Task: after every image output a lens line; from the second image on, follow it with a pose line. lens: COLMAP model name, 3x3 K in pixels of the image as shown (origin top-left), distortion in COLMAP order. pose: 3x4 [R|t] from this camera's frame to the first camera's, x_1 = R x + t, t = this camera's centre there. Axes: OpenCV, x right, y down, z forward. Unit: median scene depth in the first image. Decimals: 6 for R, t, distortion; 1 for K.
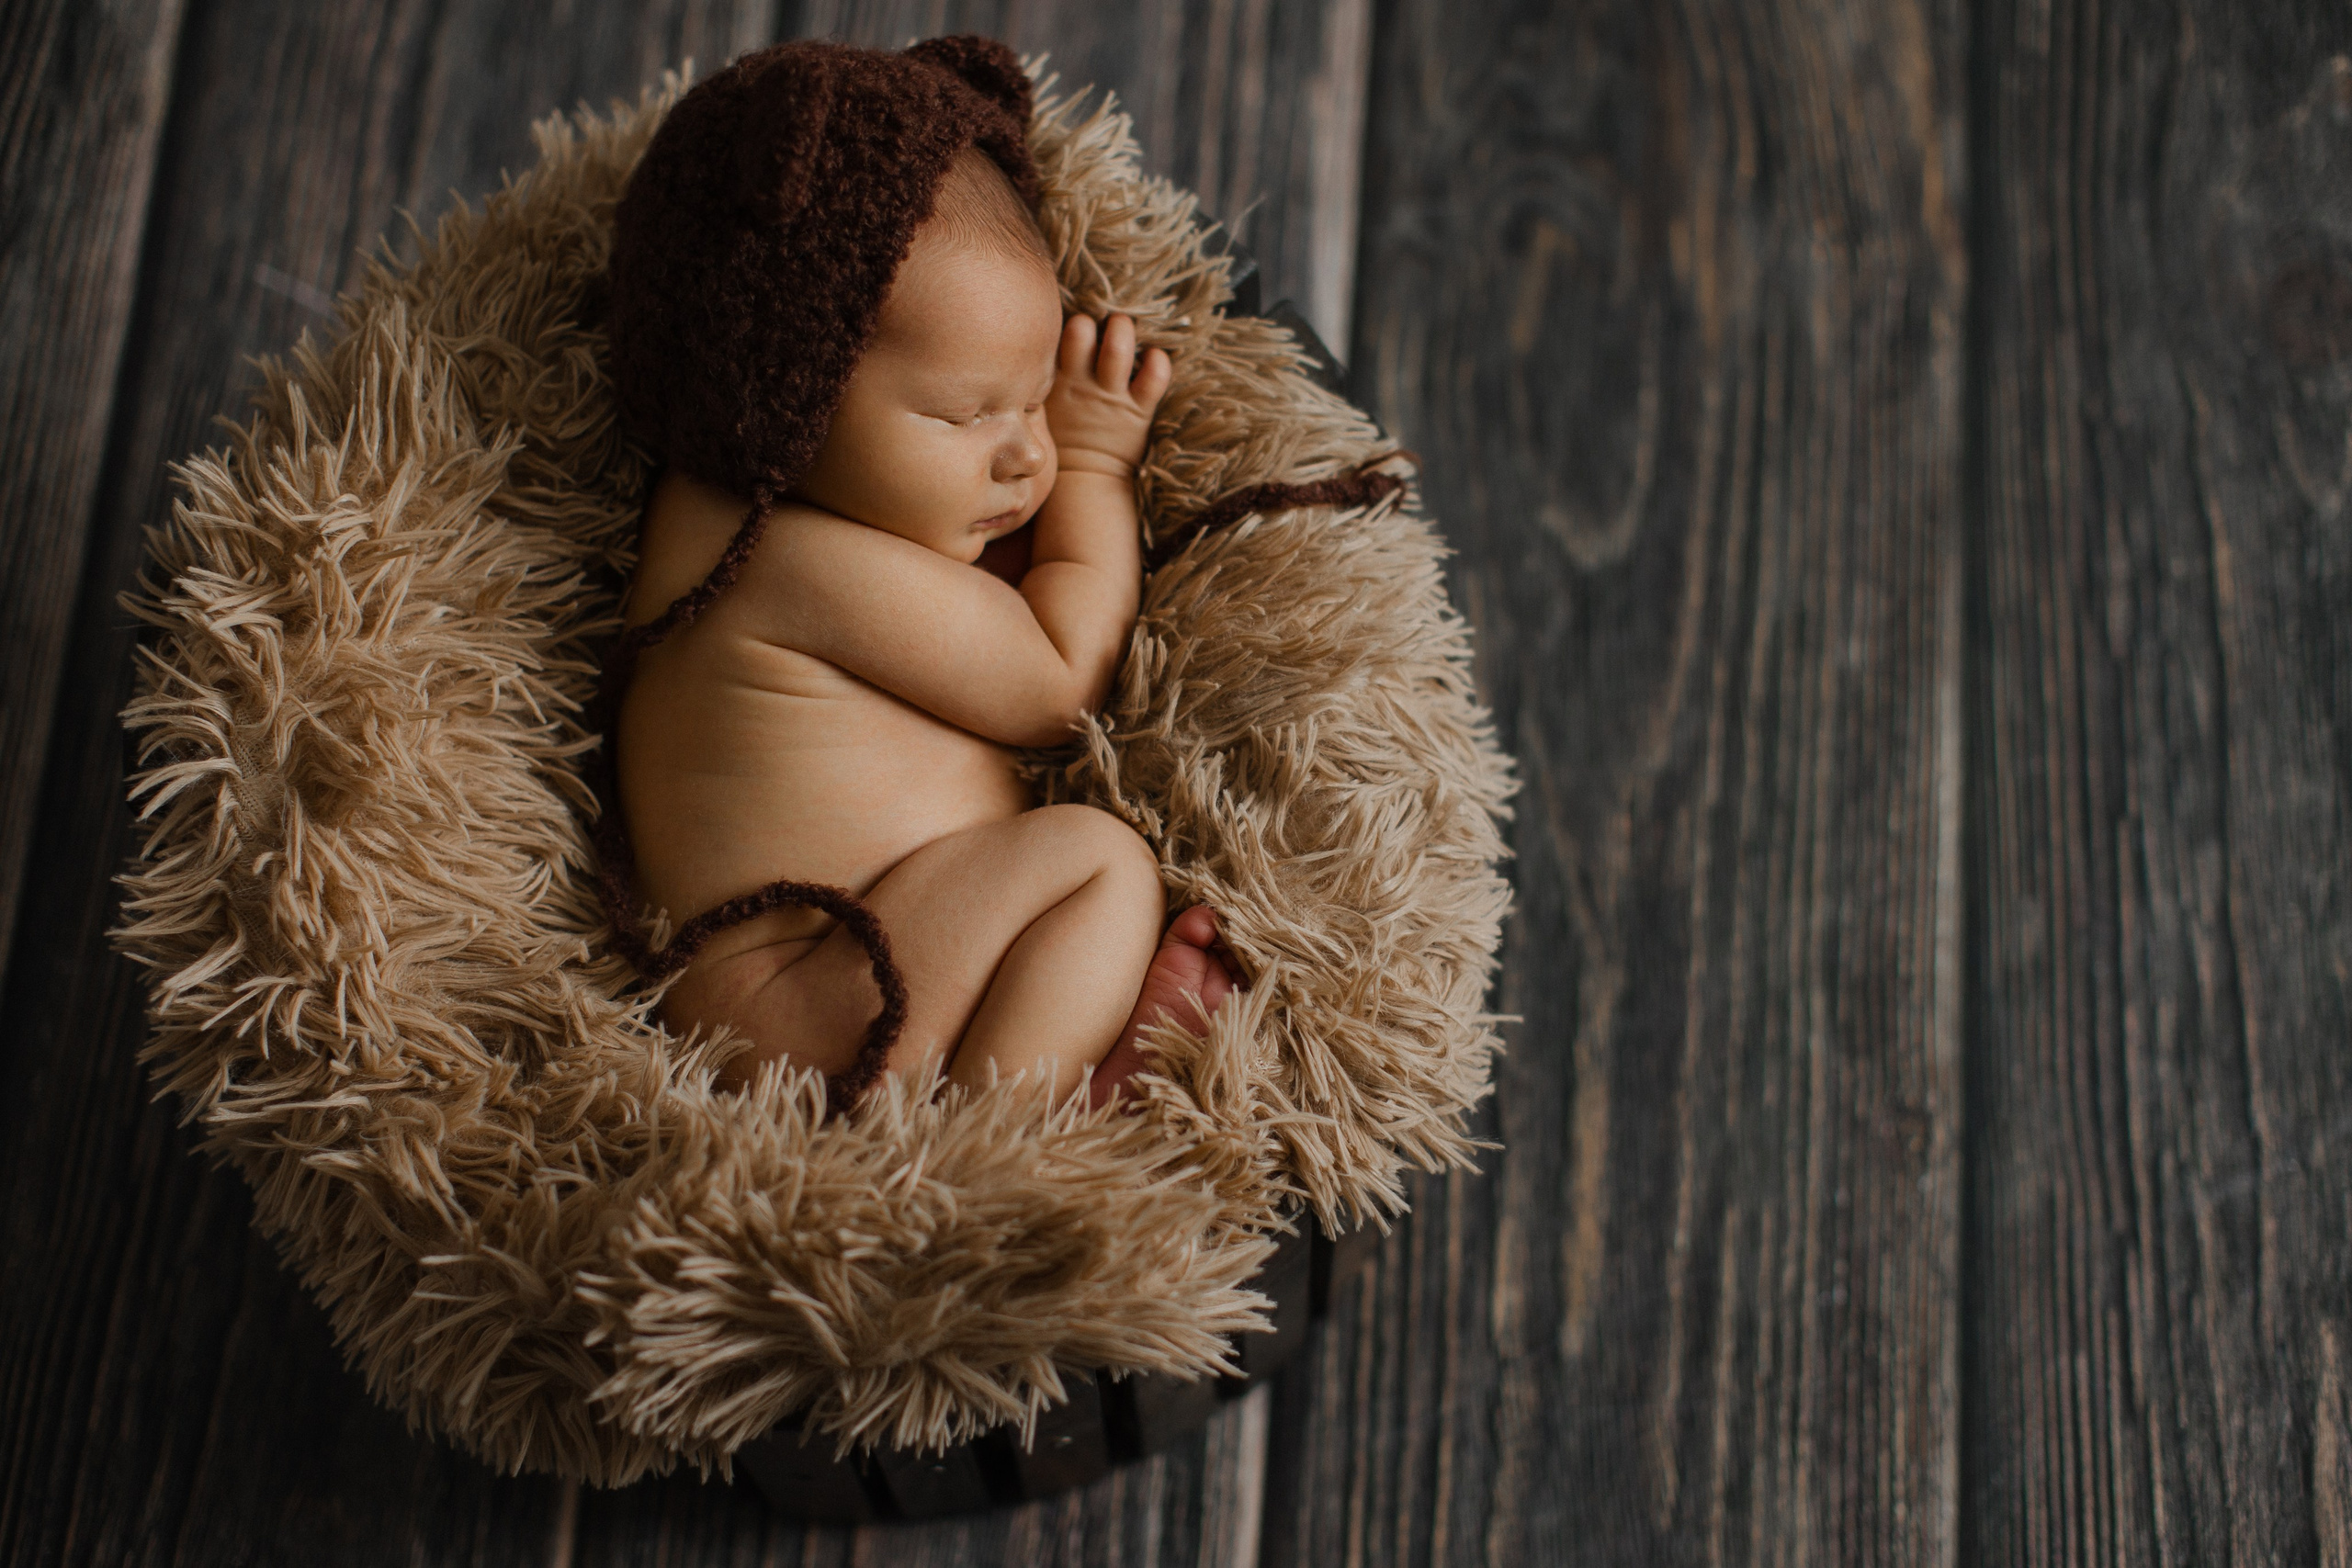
lens RADIAL K [[3541.0, 0, 1169.5], [0, 3541.0, 770.6], [0, 0, 1]] dist [0.002691, 0.000000]
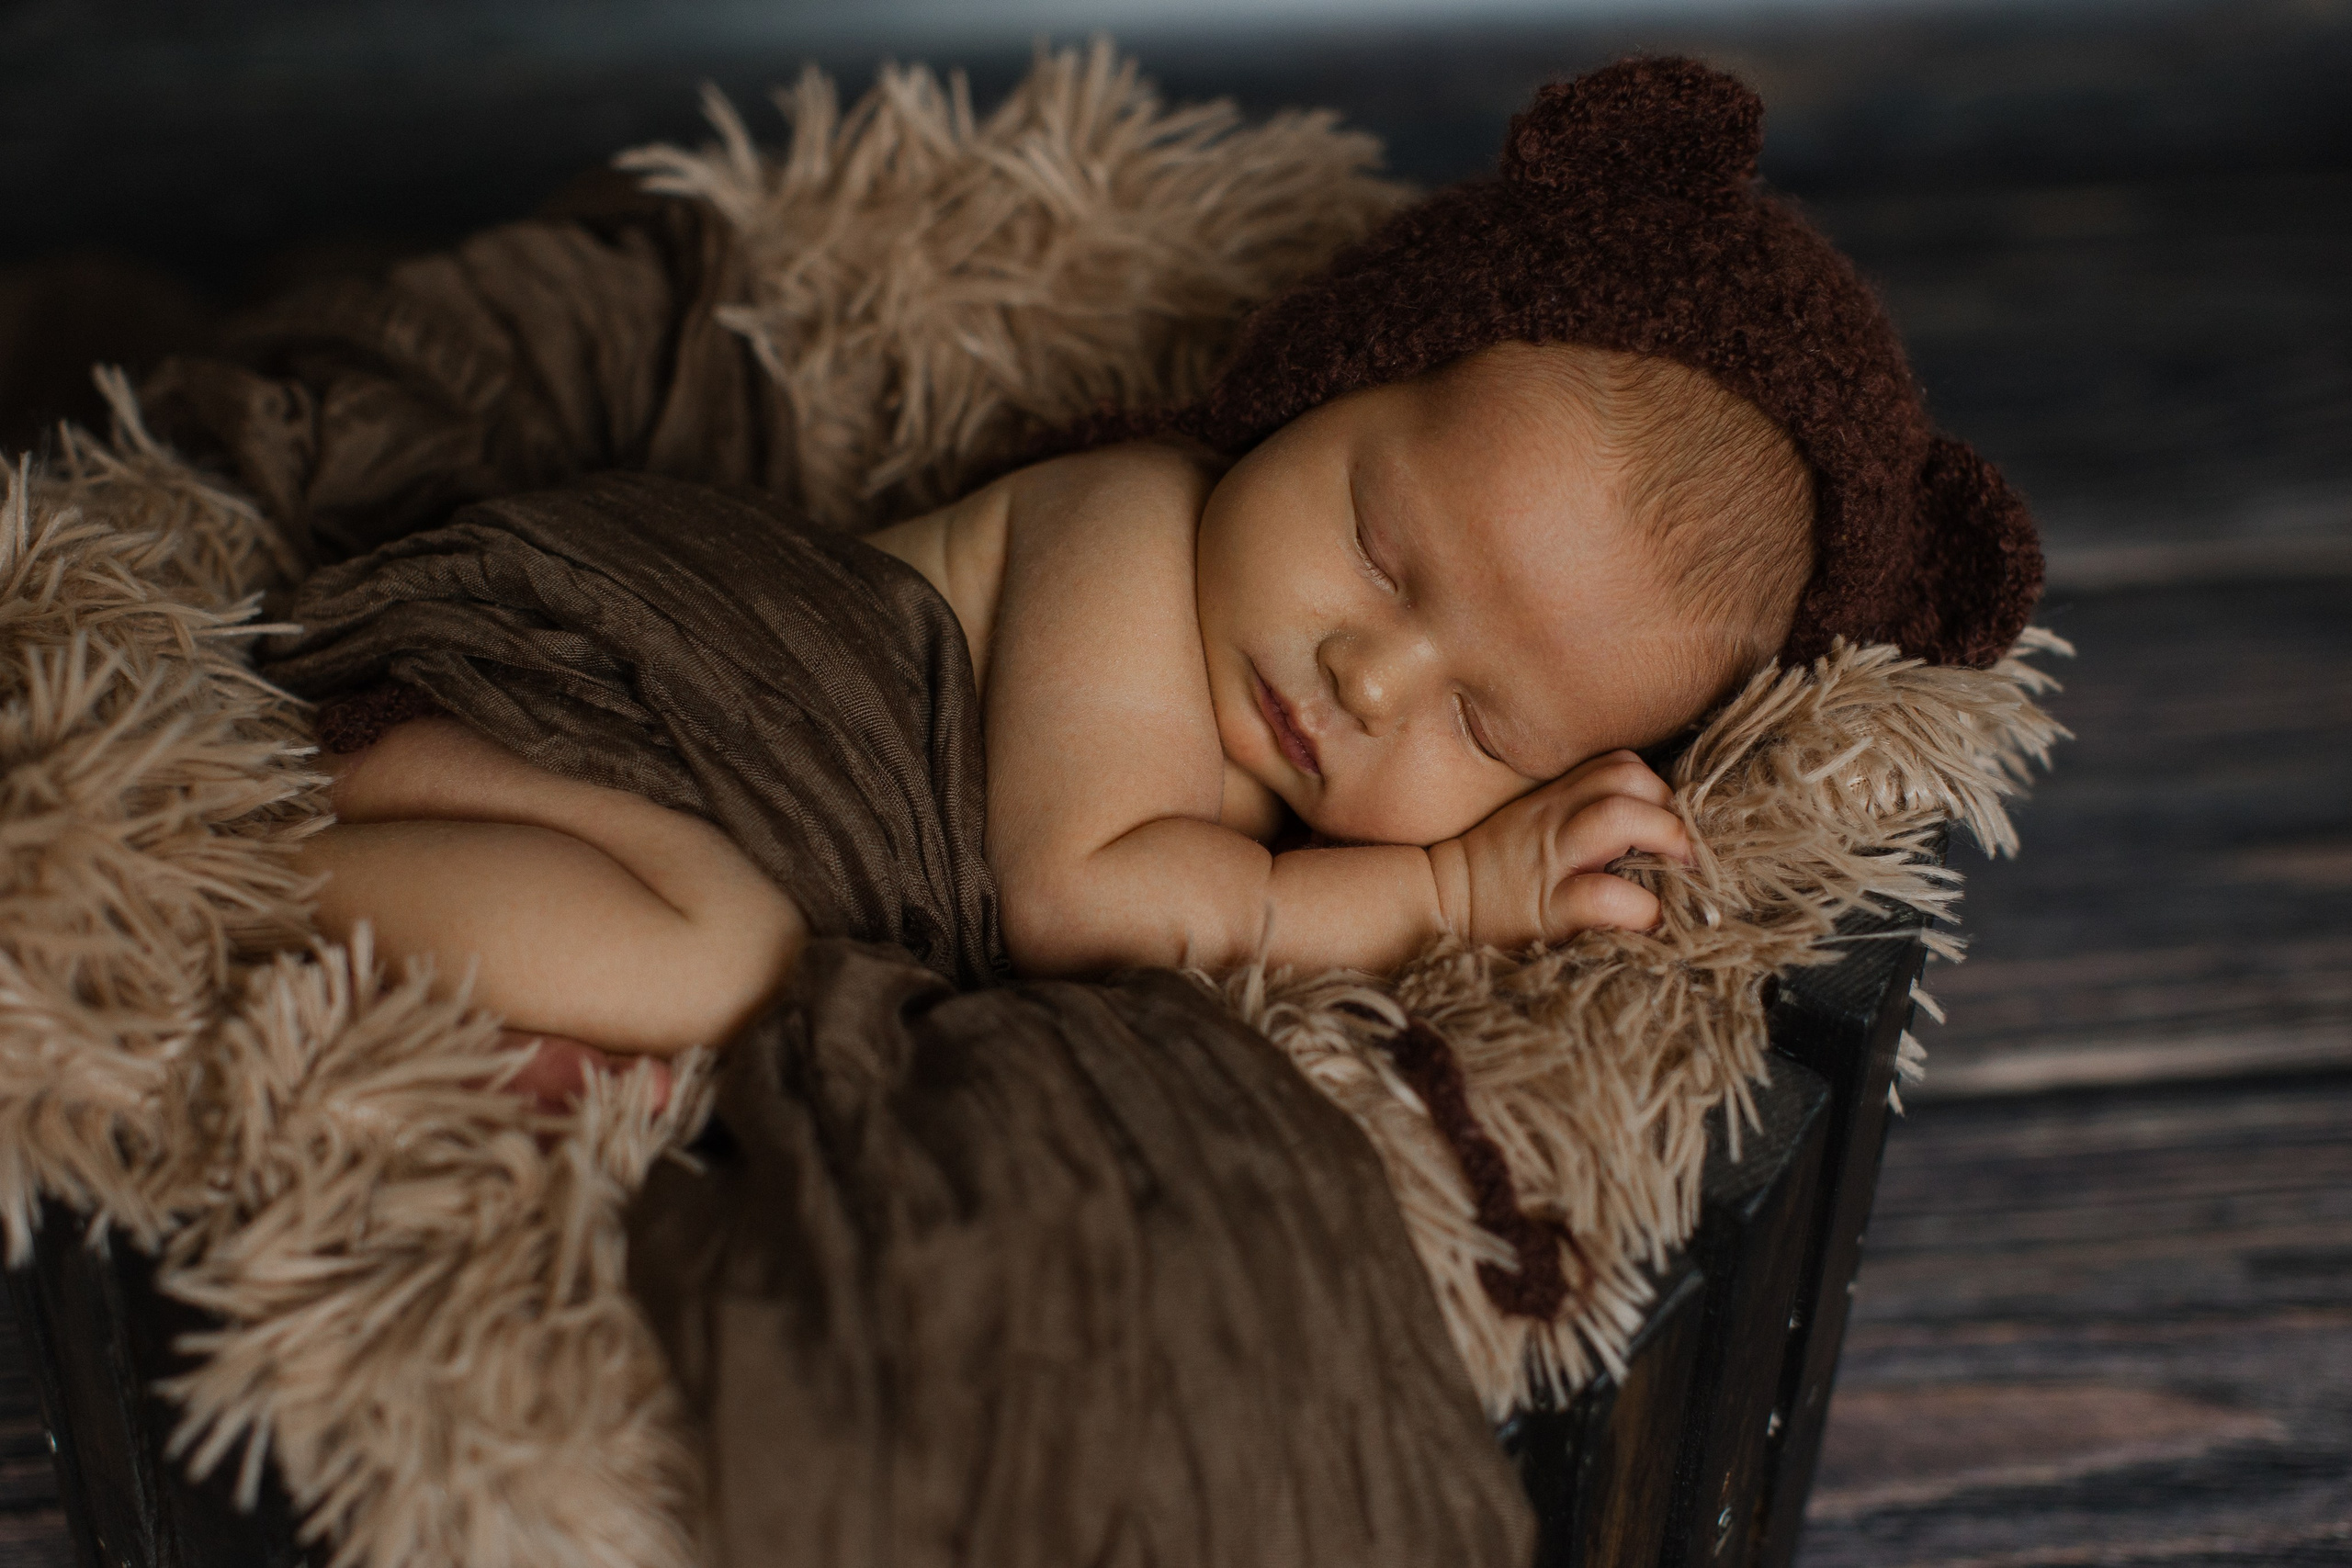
lens RADIAL K [[3541.0, 0, 1186.6], [0, 3541.0, 786.3], [0, 0, 1]] dist [0.002691, 0.000000]
pose [[0.177752, 0.618068, -0.765765, 0.429438], [-0.934456, 0.349989, 0.065576, -0.089526], [0.308540, 0.703917, 0.639769, 0.562330]]
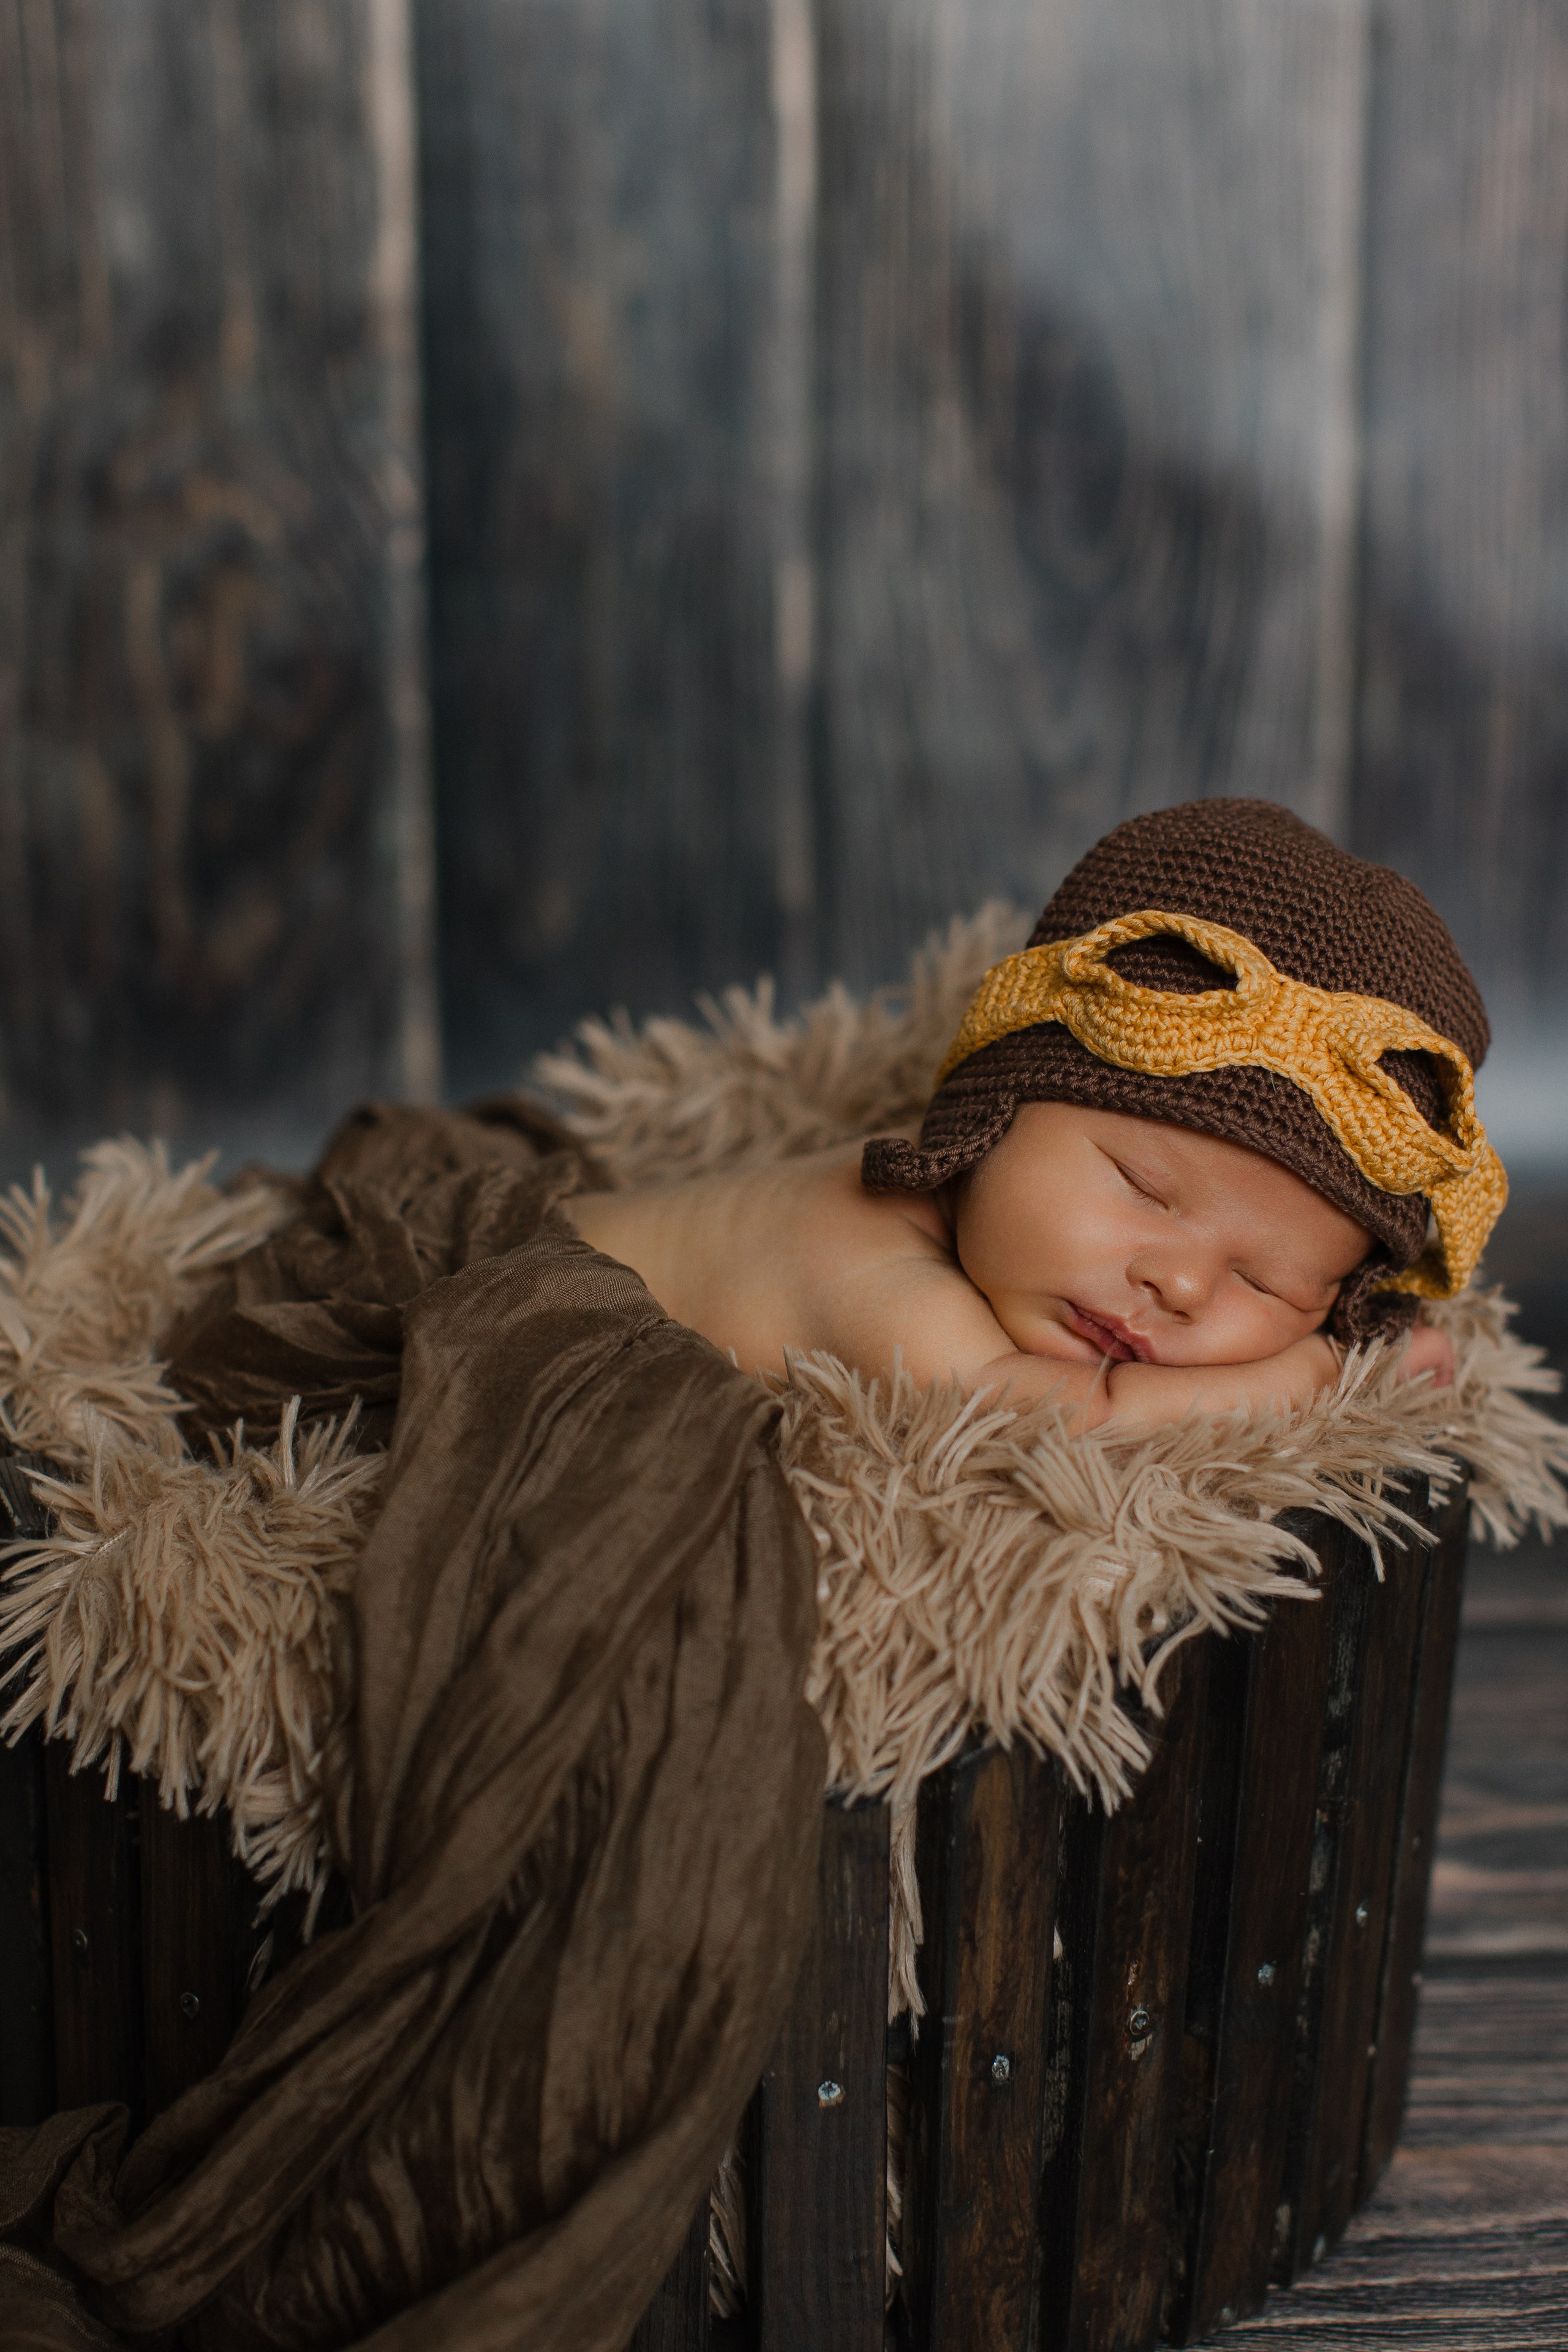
lens RADIAL K [[3733.4, 0, 751.4], [0, 3733.4, 1165.7], [0, 0, 1]] dist [0.005227, 0.000000]
pose [[0.121217, 0.320483, -0.939466, 0.695446], [-0.940631, 0.339384, -0.005592, -0.028813], [0.317048, 0.884369, 0.342596, 0.617796]]
